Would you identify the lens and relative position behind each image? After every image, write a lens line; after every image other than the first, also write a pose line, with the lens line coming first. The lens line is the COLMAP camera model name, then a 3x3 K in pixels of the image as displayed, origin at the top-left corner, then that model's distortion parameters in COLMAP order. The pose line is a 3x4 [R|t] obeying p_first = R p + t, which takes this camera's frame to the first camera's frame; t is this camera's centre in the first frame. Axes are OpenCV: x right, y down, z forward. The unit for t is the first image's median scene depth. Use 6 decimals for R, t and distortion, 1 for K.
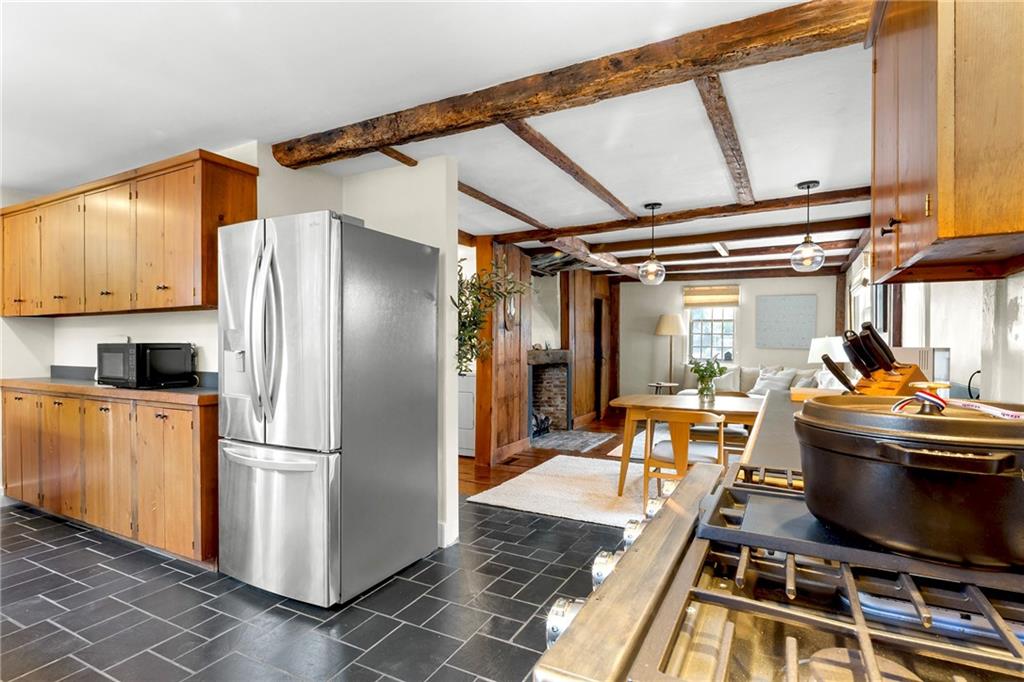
lens RADIAL K [[520.8, 0, 513.1], [0, 520.8, 354.7], [0, 0, 1]] dist [-0.000512, -0.000164]
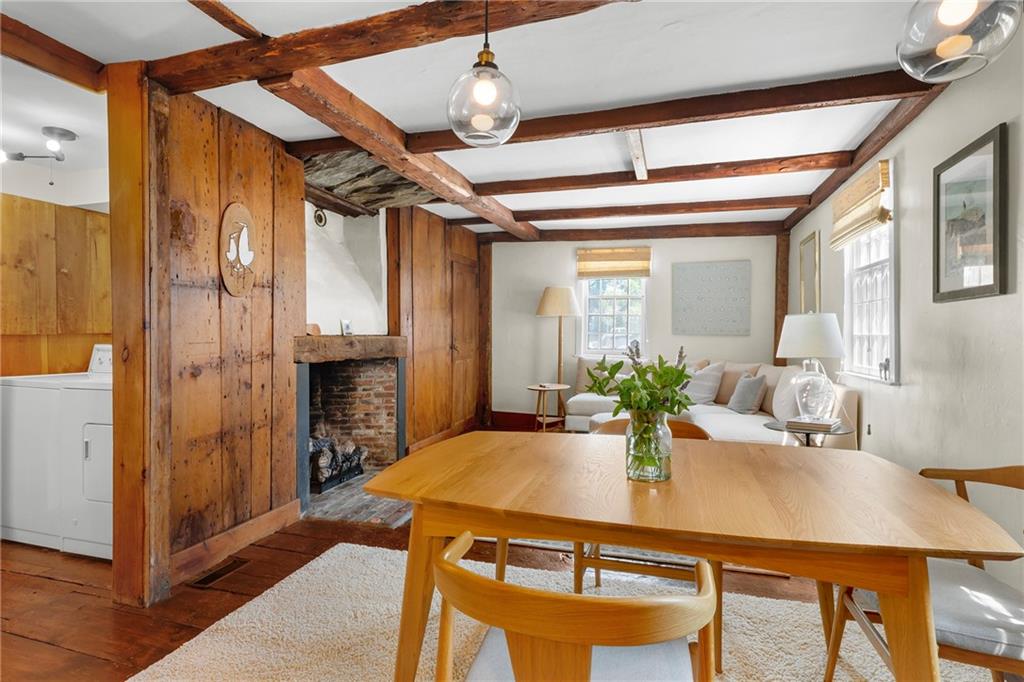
lens RADIAL K [[504.1, 0, 512.9], [0, 504.1, 333.1], [0, 0, 1]] dist [-0.002416, -0.000668]
pose [[0.982640, 0.003809, 0.185485, 0.129406], [-0.000299, 0.999820, -0.018949, -0.001474], [-0.185524, 0.018565, 0.982464, 0.387995]]
